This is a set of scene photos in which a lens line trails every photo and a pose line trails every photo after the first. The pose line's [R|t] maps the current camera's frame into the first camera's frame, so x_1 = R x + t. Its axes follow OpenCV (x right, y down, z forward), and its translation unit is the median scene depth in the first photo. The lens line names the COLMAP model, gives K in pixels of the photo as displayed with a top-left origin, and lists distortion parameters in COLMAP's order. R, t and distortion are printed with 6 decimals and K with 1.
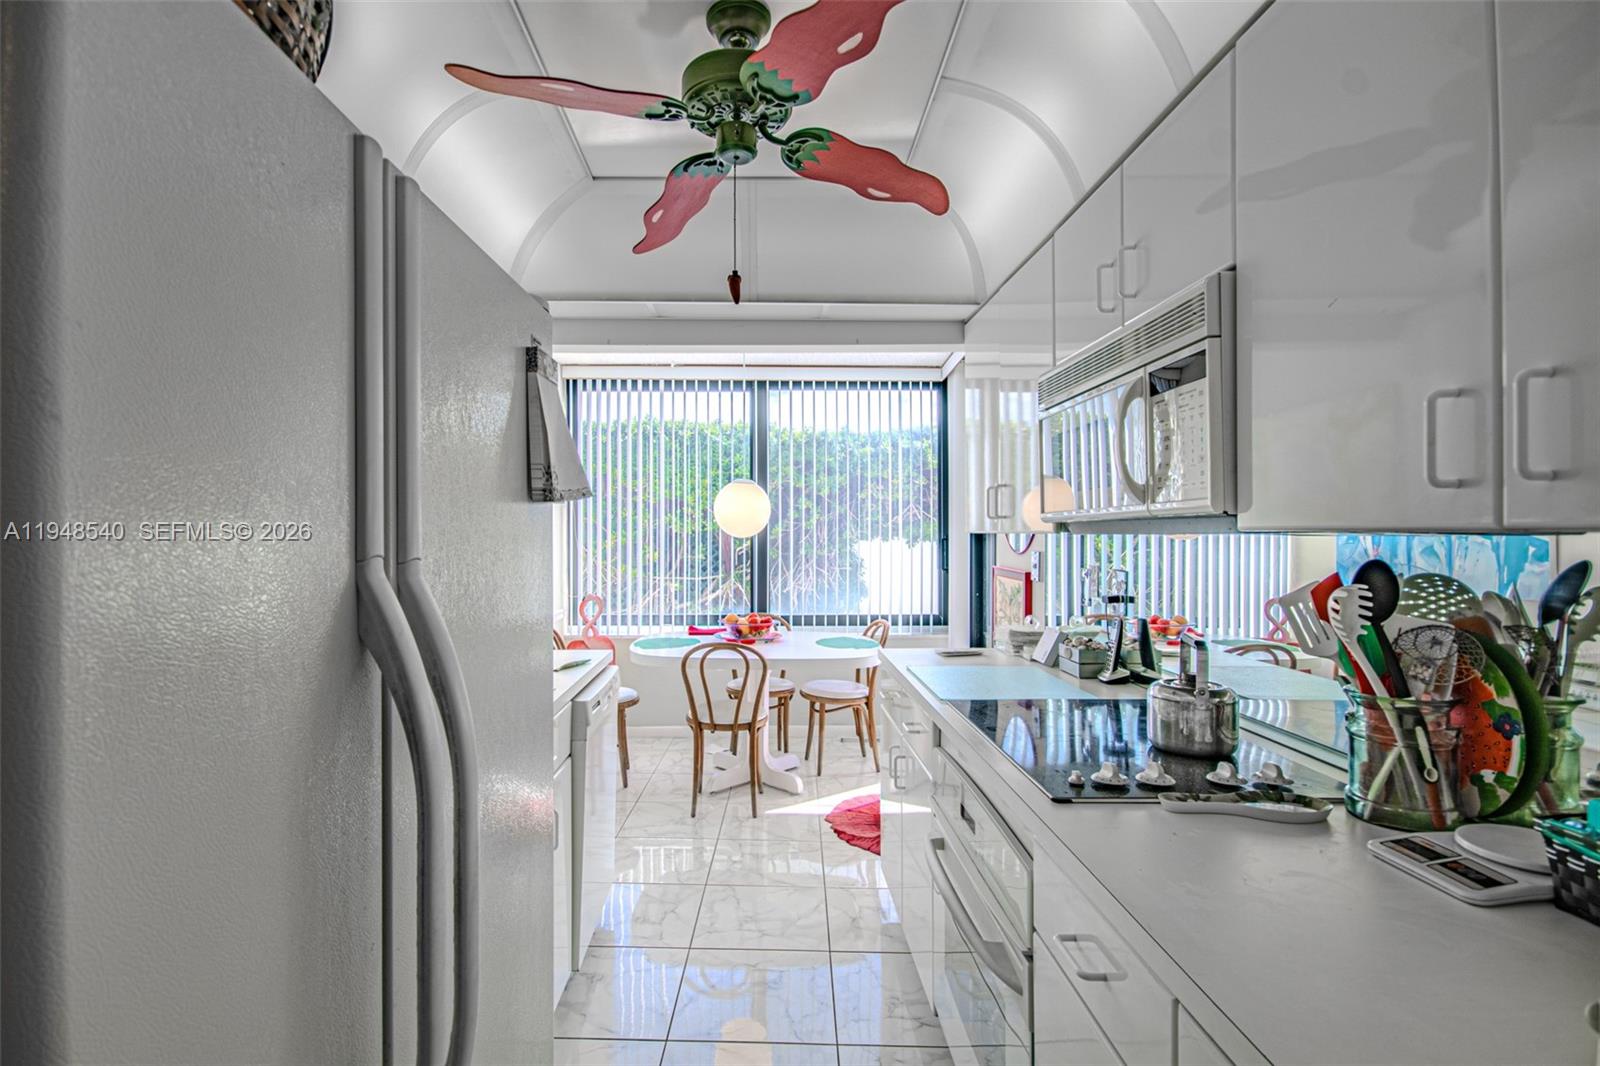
lens RADIAL K [[716.7, 0, 800.0], [0, 716.7, 533.0], [0, 0, 1]] dist [-0.001809, -0.000192]
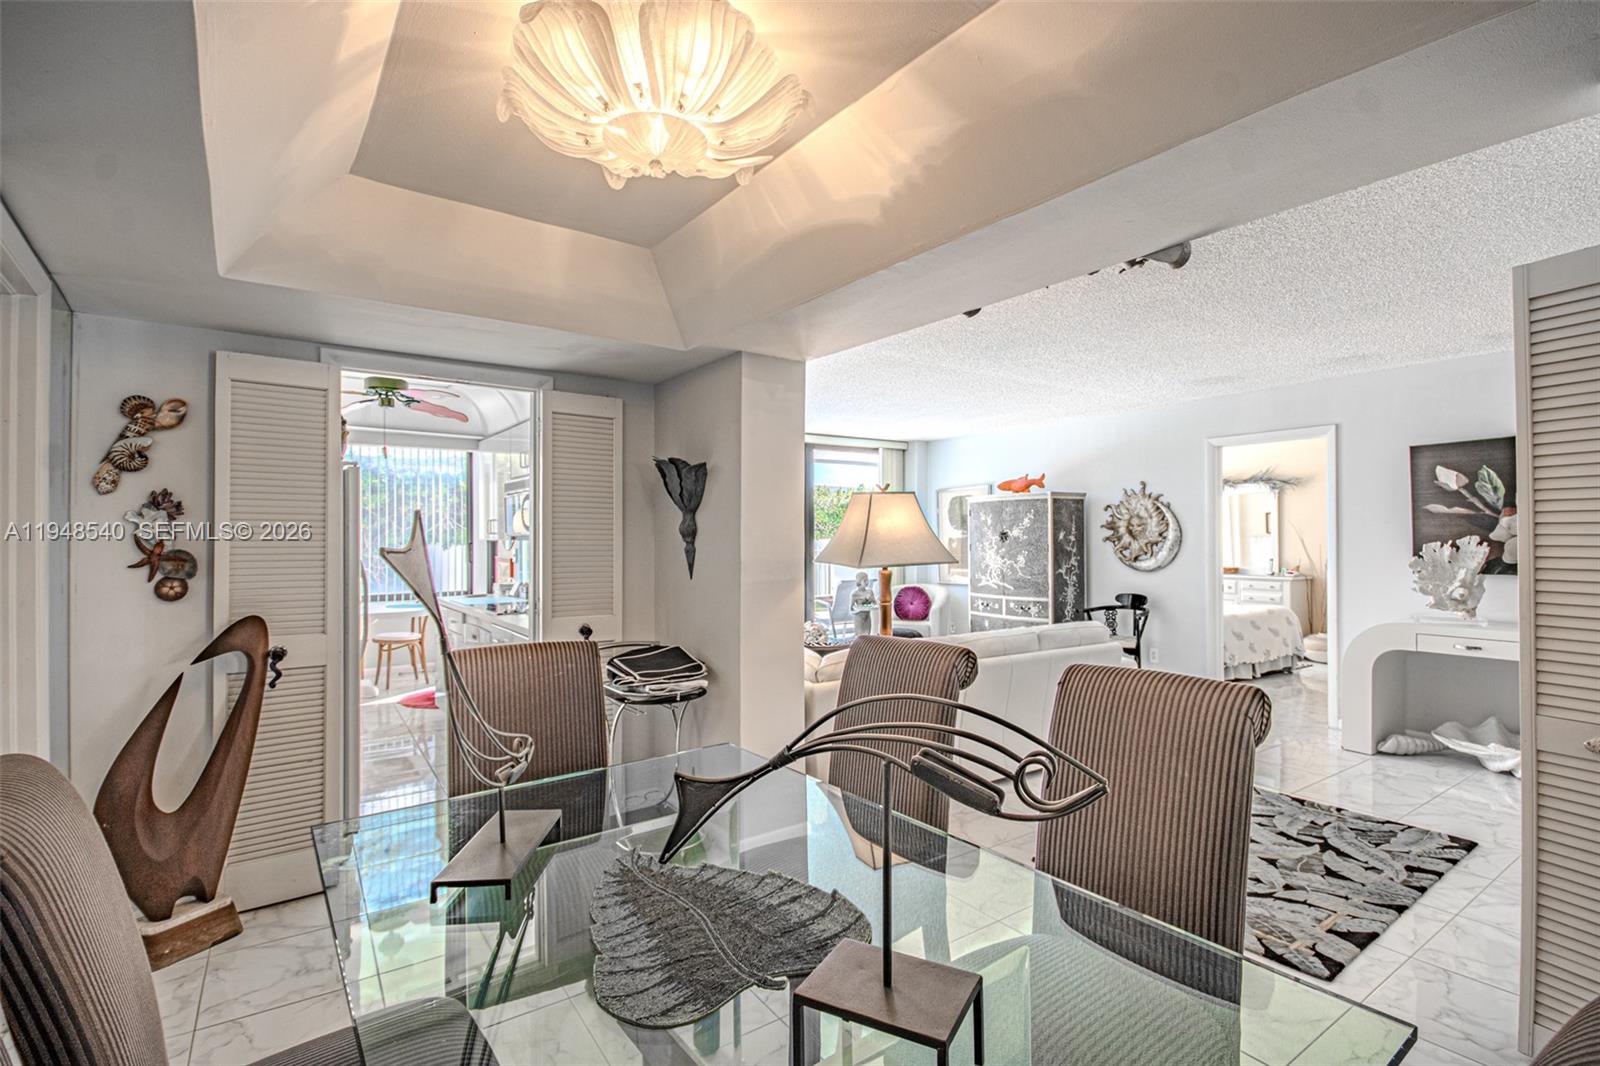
lens RADIAL K [[716.7, 0, 800.0], [0, 716.7, 533.0], [0, 0, 1]] dist [-0.001809, -0.000192]
pose [[0.813990, -0.001039, 0.580877, -0.150173], [0.003771, 0.999987, -0.003495, -0.007439], [-0.580866, 0.005036, 0.813984, -0.843780]]
